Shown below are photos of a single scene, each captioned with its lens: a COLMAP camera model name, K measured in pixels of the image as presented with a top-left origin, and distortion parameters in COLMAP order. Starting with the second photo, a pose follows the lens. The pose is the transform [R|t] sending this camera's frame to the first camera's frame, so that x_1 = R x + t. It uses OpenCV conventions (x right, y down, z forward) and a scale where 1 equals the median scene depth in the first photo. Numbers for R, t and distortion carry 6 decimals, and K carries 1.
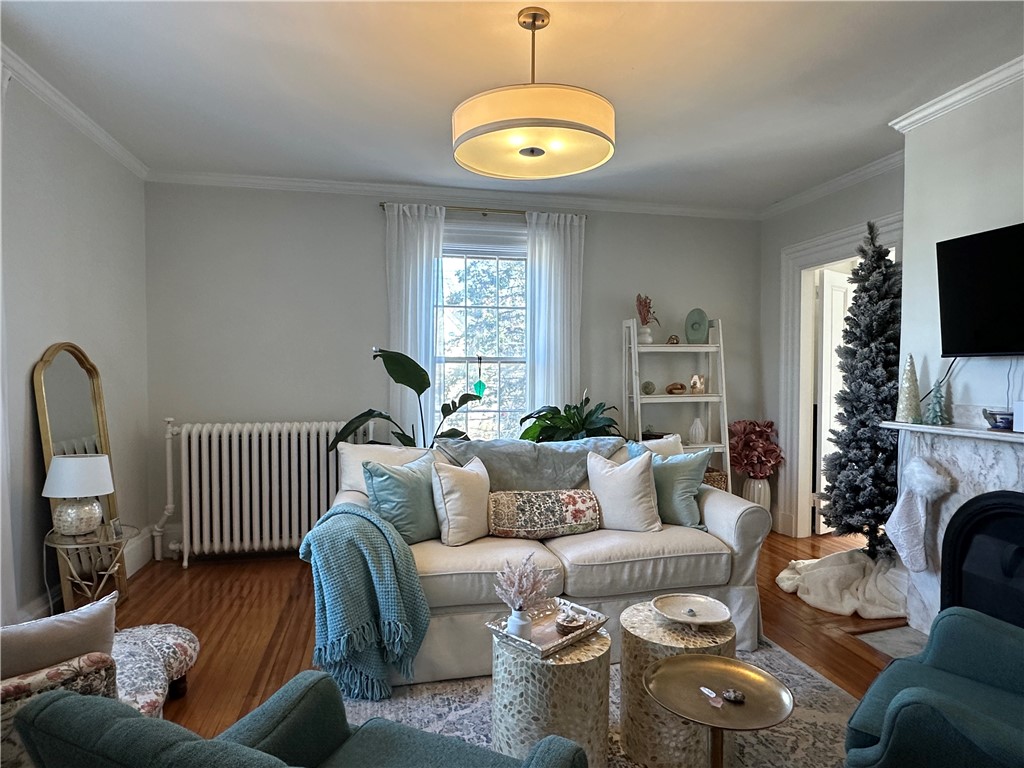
lens RADIAL K [[602.6, 0, 510.5], [0, 602.6, 386.8], [0, 0, 1]] dist [0.001210, -0.001476]
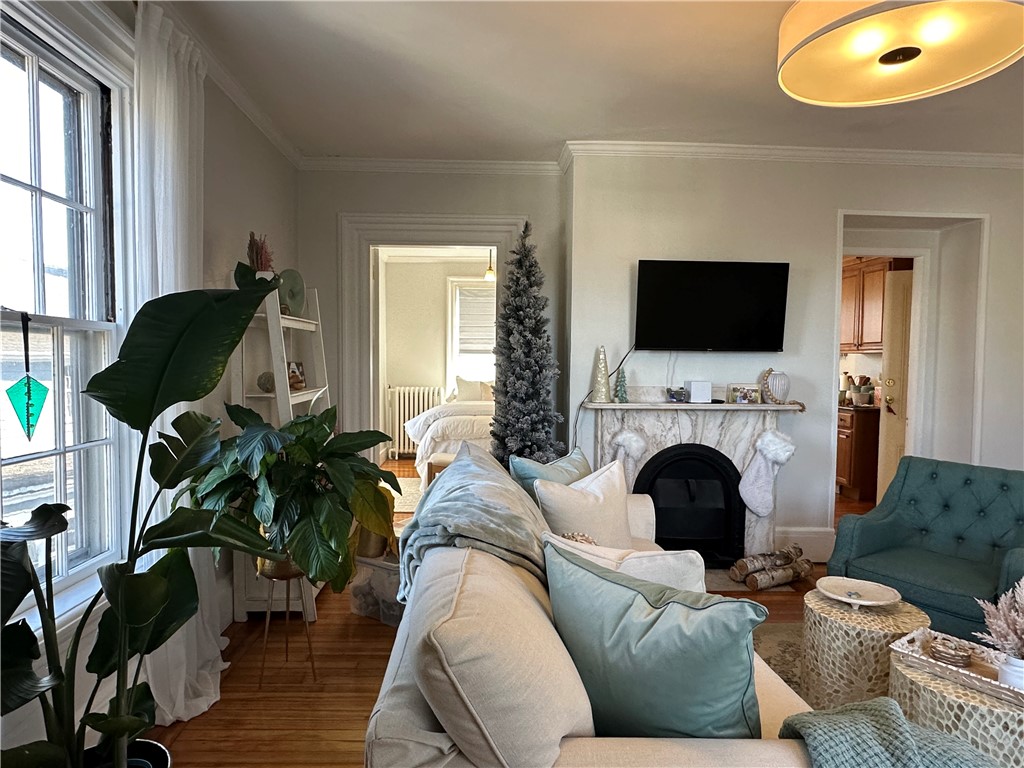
lens RADIAL K [[602.9, 0, 506.2], [0, 602.9, 390.3], [0, 0, 1]] dist [-0.003065, -0.003674]
pose [[0.170616, -0.045341, 0.984294, -0.633992], [0.016298, 0.998934, 0.043190, -0.023843], [-0.985203, 0.008673, 0.171173, 1.108873]]
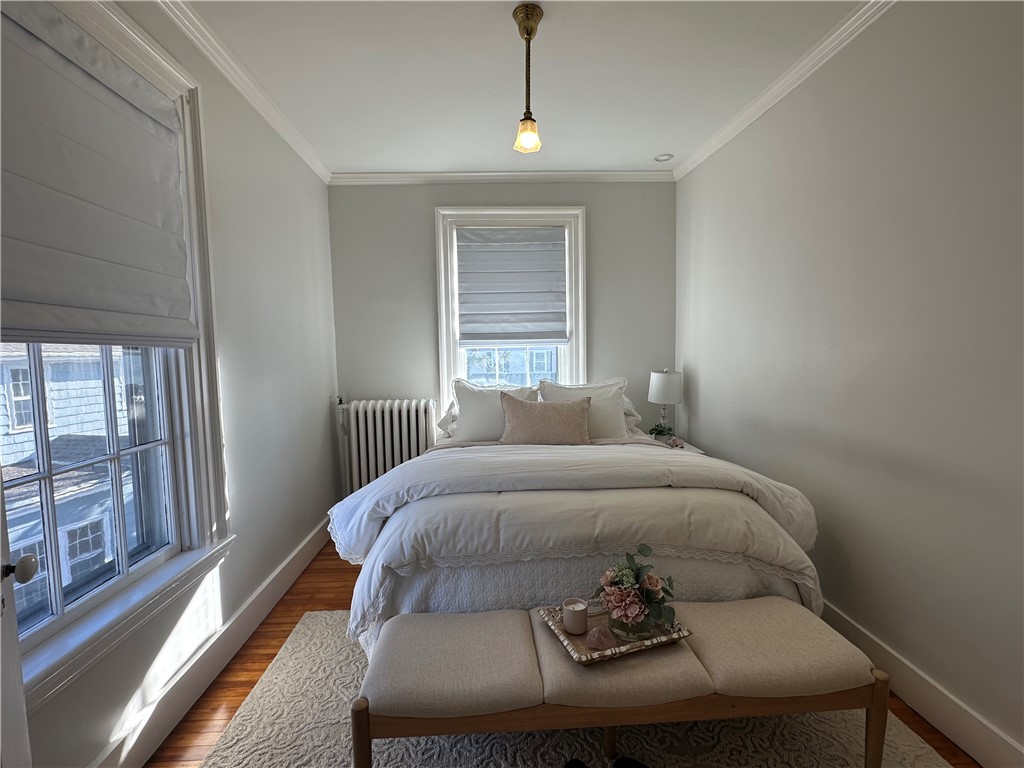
lens RADIAL K [[488.6, 0, 510.2], [0, 488.6, 388.1], [0, 0, 1]] dist [-0.001897, -0.000183]
pose [[0.157940, -0.081773, 0.984057, 0.855114], [0.042900, 0.996192, 0.075896, -0.042430], [-0.986516, 0.030229, 0.160847, 1.472210]]
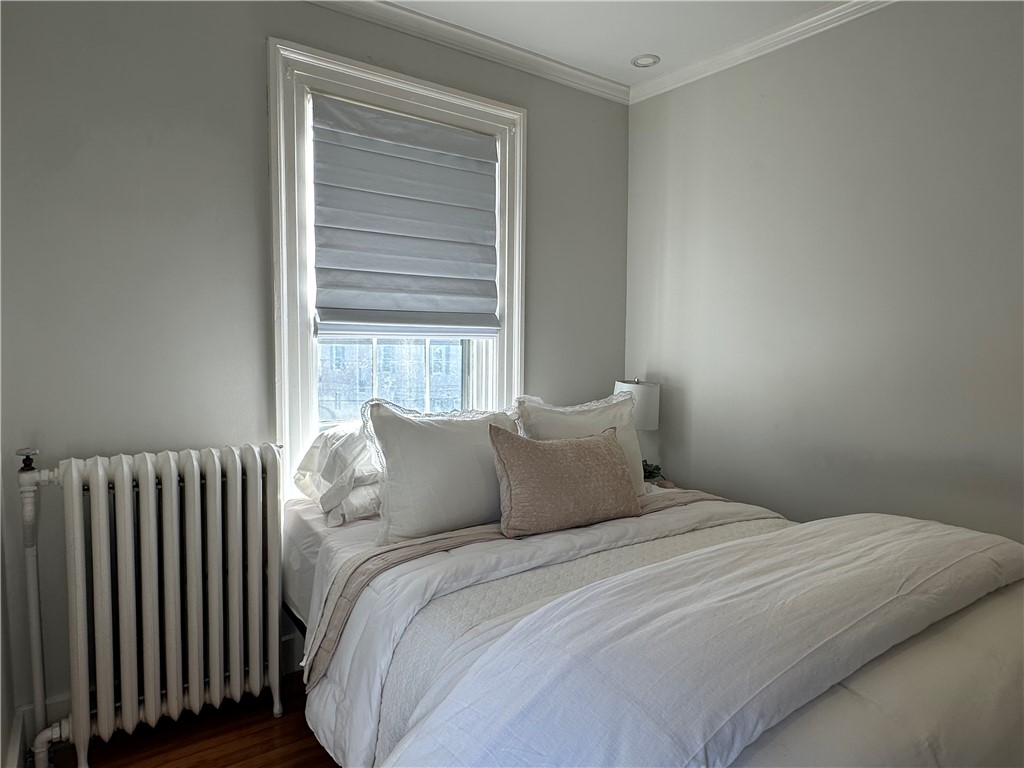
lens RADIAL K [[618.1, 0, 509.3], [0, 618.1, 386.2], [0, 0, 1]] dist [-0.006654, 0.014863]
pose [[-0.399555, -0.064880, 0.914411, 1.303121], [0.013591, 0.996963, 0.076676, -0.049135], [-0.916609, 0.043064, -0.397460, 1.939852]]
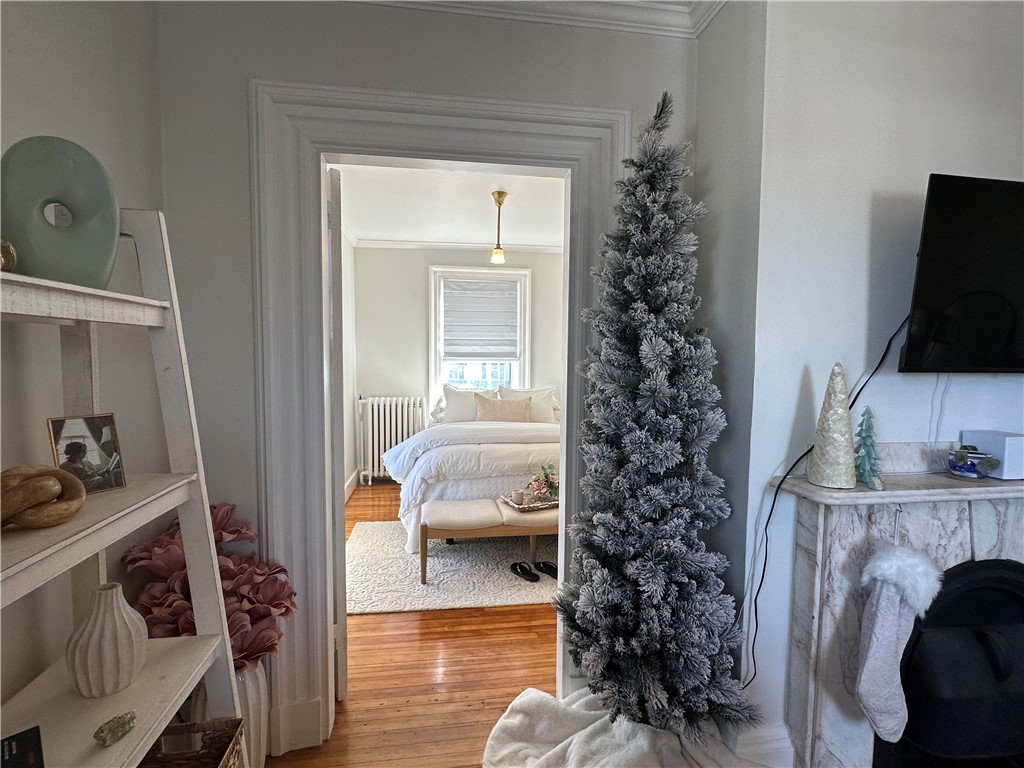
lens RADIAL K [[488.6, 0, 510.2], [0, 488.6, 388.1], [0, 0, 1]] dist [-0.001897, -0.000183]
pose [[0.061795, -0.063468, 0.996069, 0.216265], [0.016114, 0.997909, 0.062586, -0.073197], [-0.997959, 0.012183, 0.062688, 1.436153]]
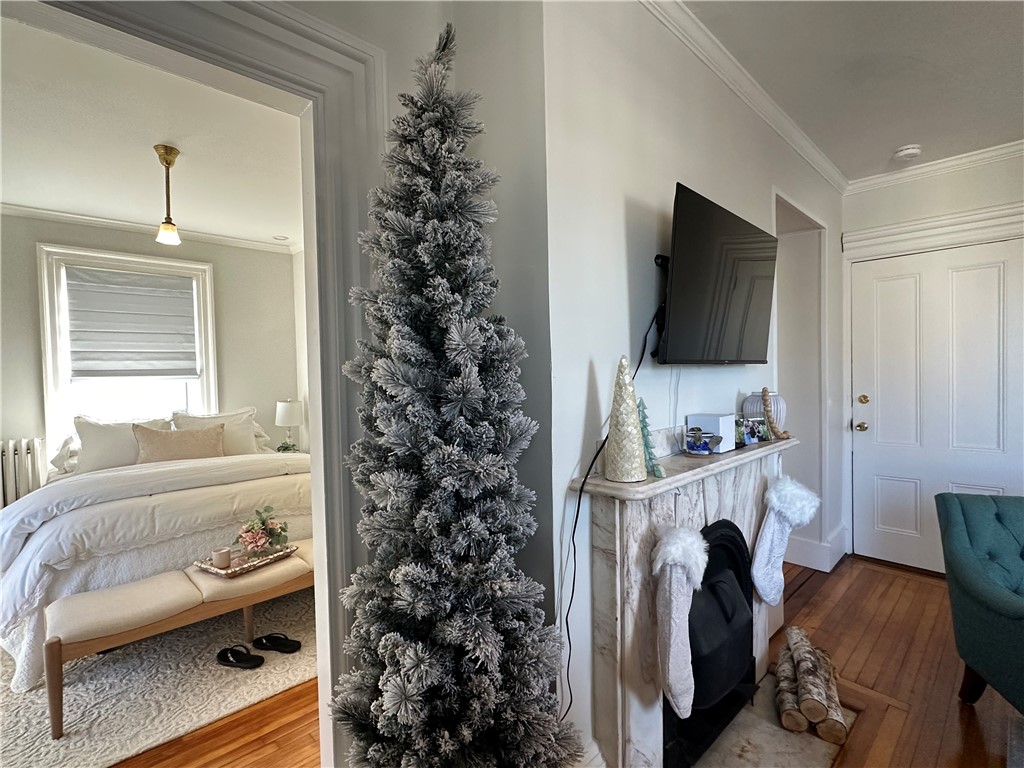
lens RADIAL K [[488.6, 0, 510.2], [0, 488.6, 388.1], [0, 0, 1]] dist [-0.001897, -0.000183]
pose [[-0.520763, -0.015160, 0.853567, 0.374792], [0.042542, 0.998139, 0.043683, -0.055283], [-0.852641, 0.059061, -0.519149, 1.492264]]
